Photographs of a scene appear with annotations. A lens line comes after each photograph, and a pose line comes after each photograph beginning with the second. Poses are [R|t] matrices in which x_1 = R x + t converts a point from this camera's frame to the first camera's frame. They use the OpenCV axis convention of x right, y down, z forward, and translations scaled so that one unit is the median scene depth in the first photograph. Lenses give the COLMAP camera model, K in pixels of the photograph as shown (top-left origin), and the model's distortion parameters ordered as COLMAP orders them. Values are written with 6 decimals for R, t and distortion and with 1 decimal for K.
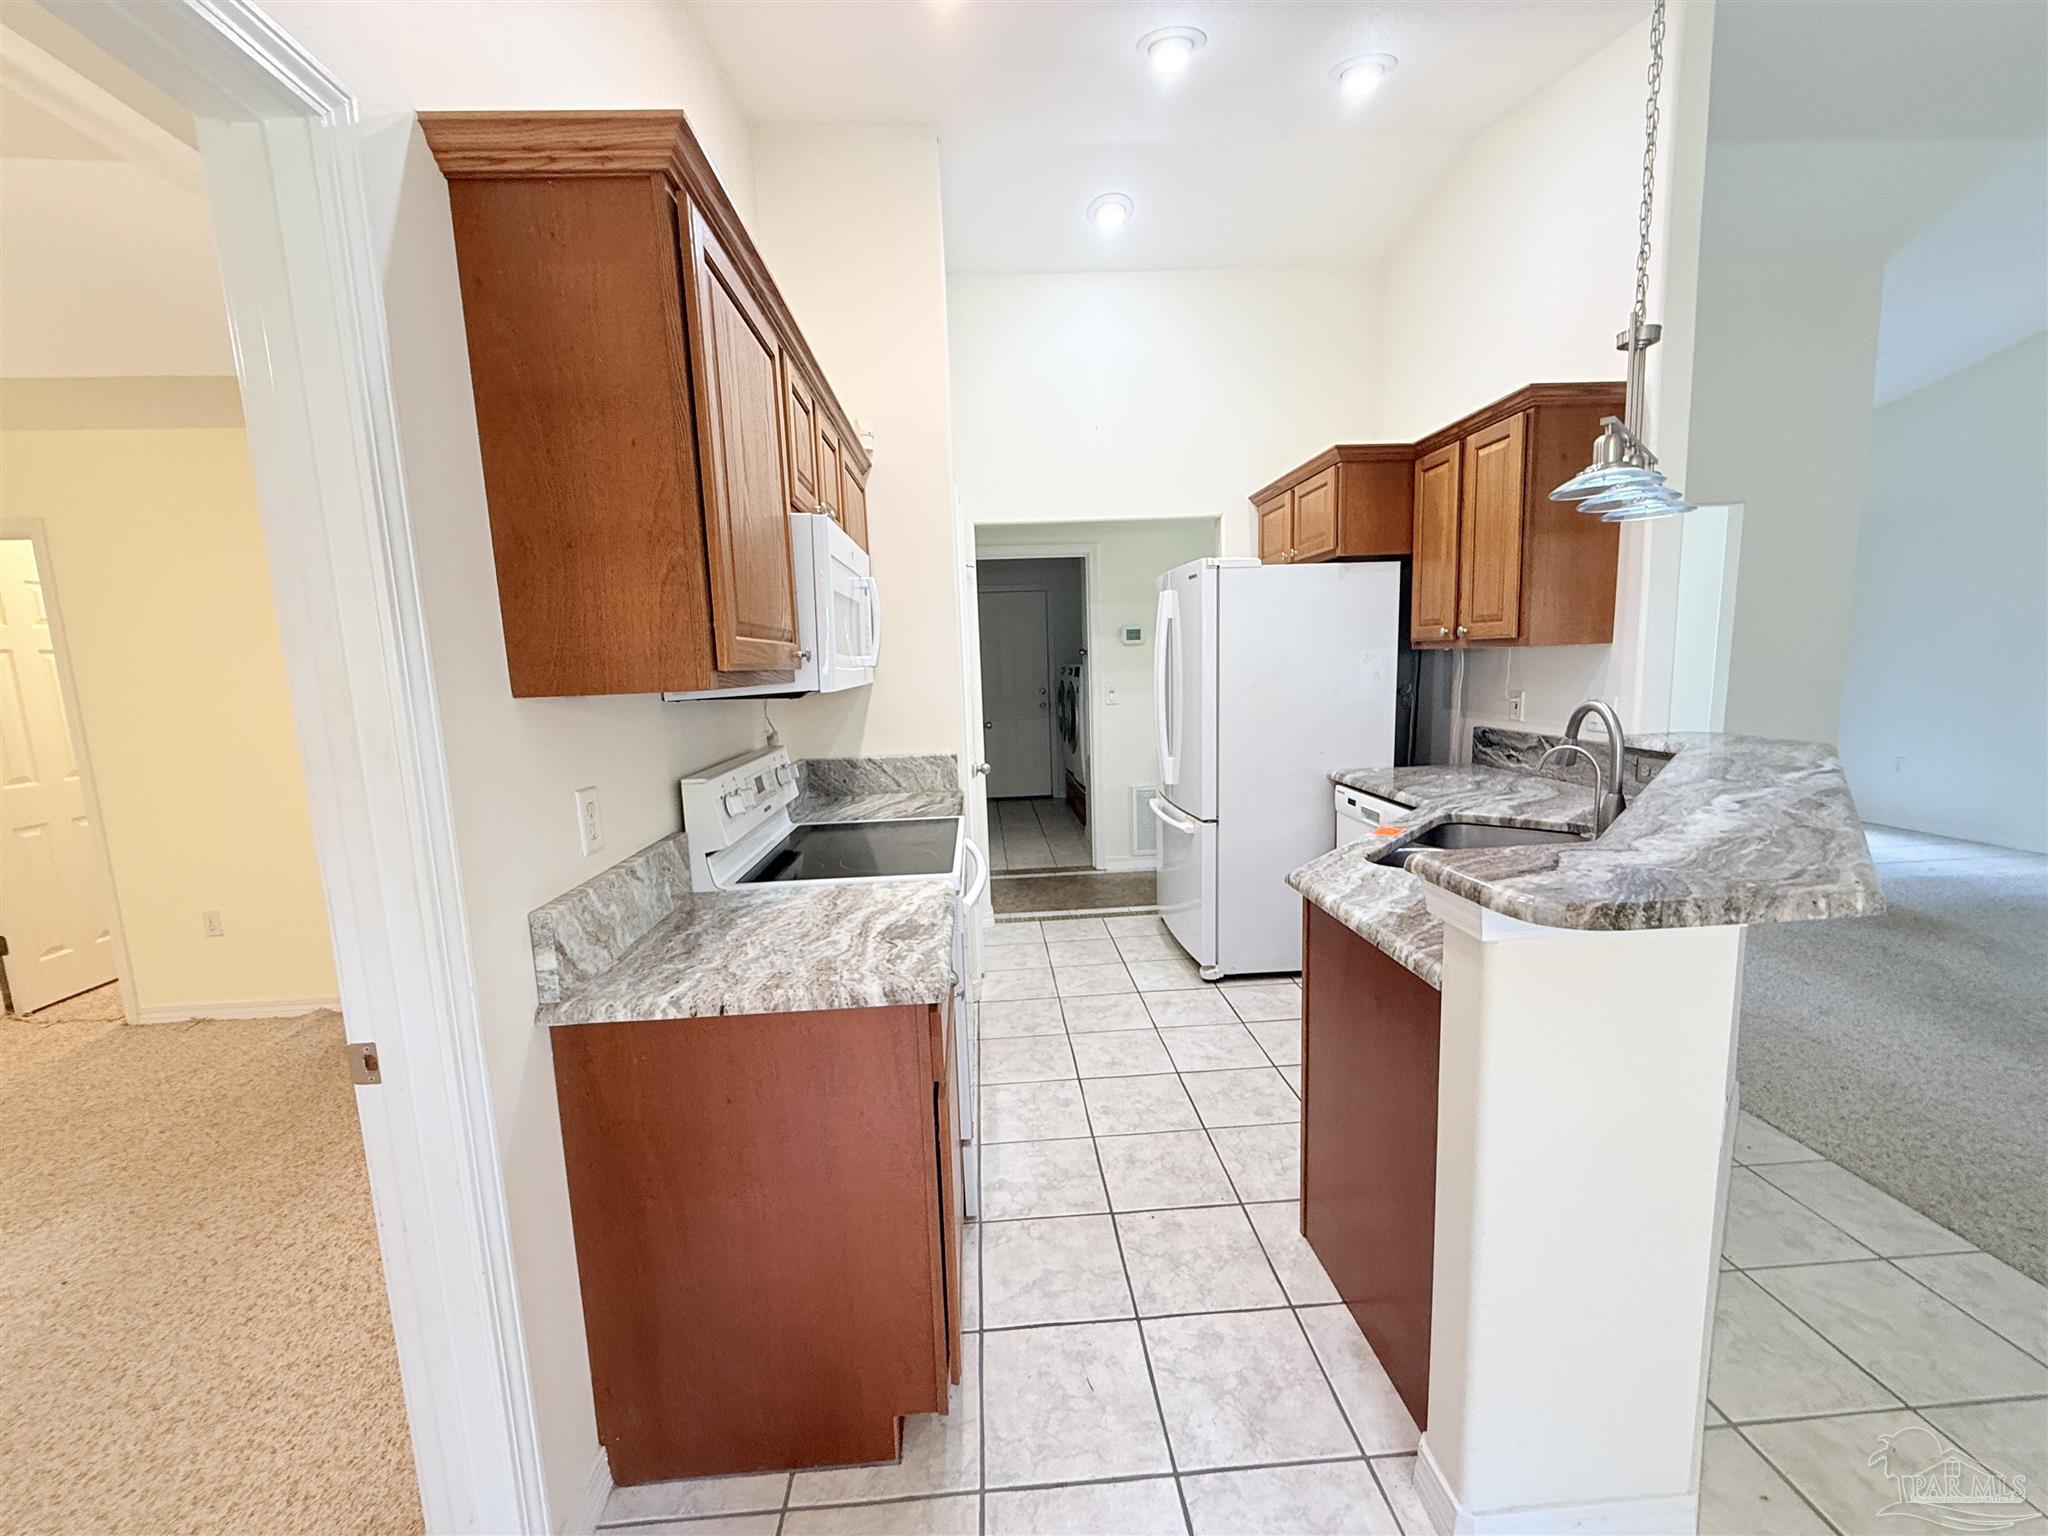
lens RADIAL K [[819.2, 0, 1018.2], [0, 819.2, 772.0], [0, 0, 1]] dist [-0.000772, -0.000040]
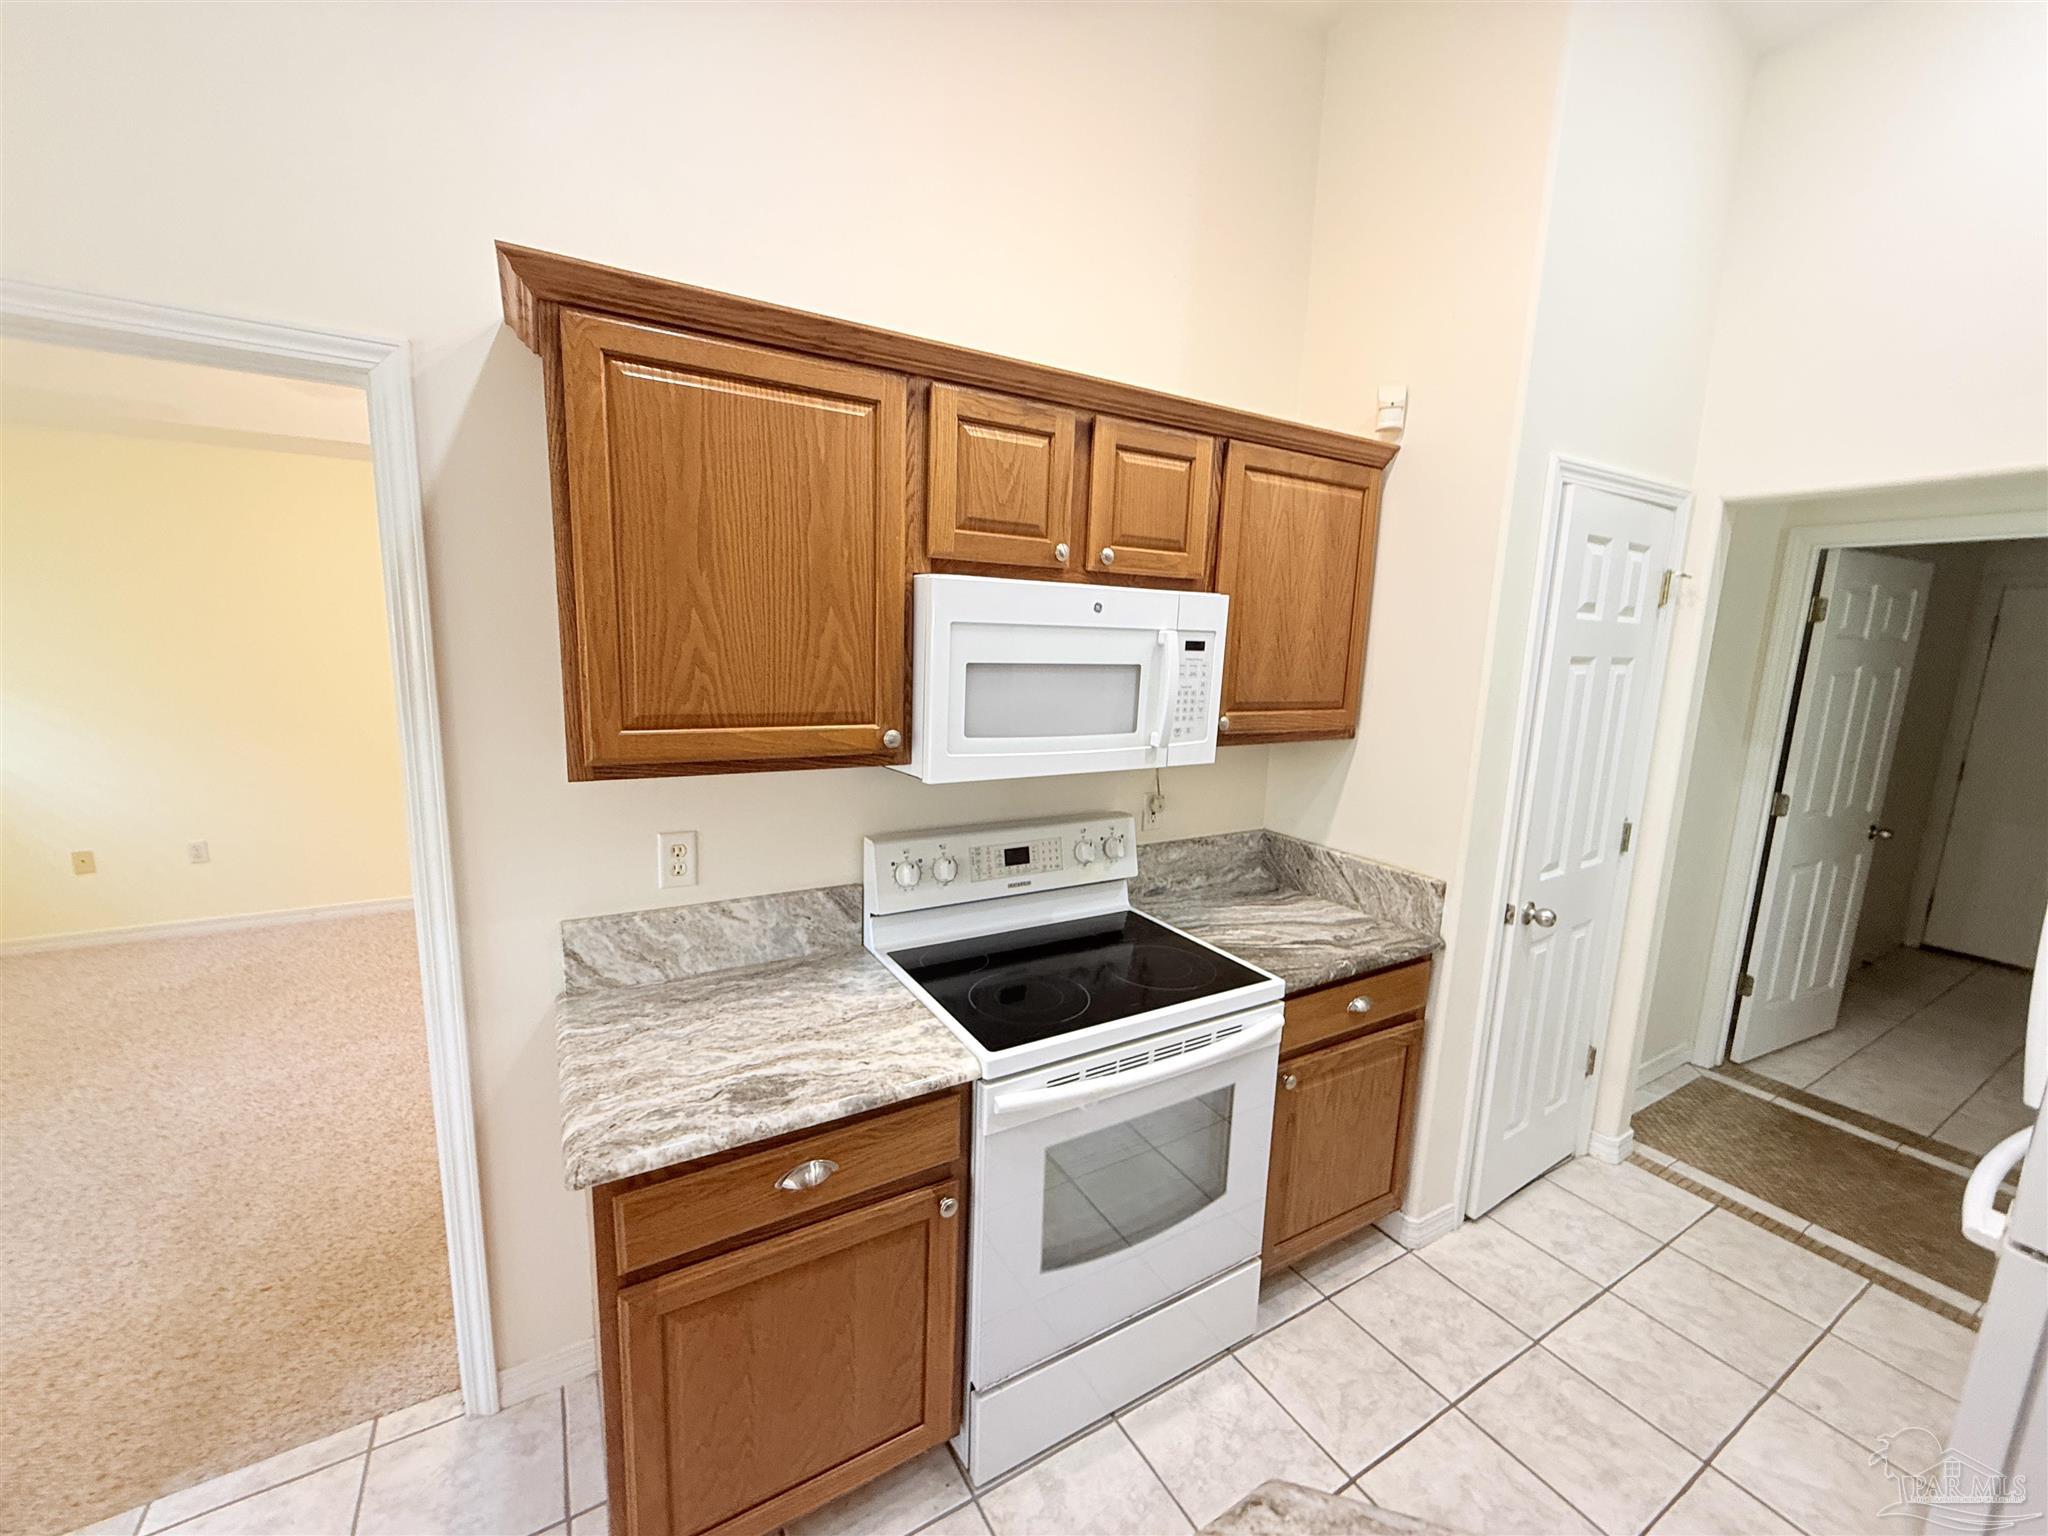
lens RADIAL K [[819.2, 0, 1020.8], [0, 819.2, 770.2], [0, 0, 1]] dist [-0.000772, -0.000040]
pose [[0.459153, 0.198218, -0.865961, 0.593551], [-0.169641, 0.976415, 0.133553, -0.261207], [0.872009, 0.085581, 0.481950, 0.728531]]
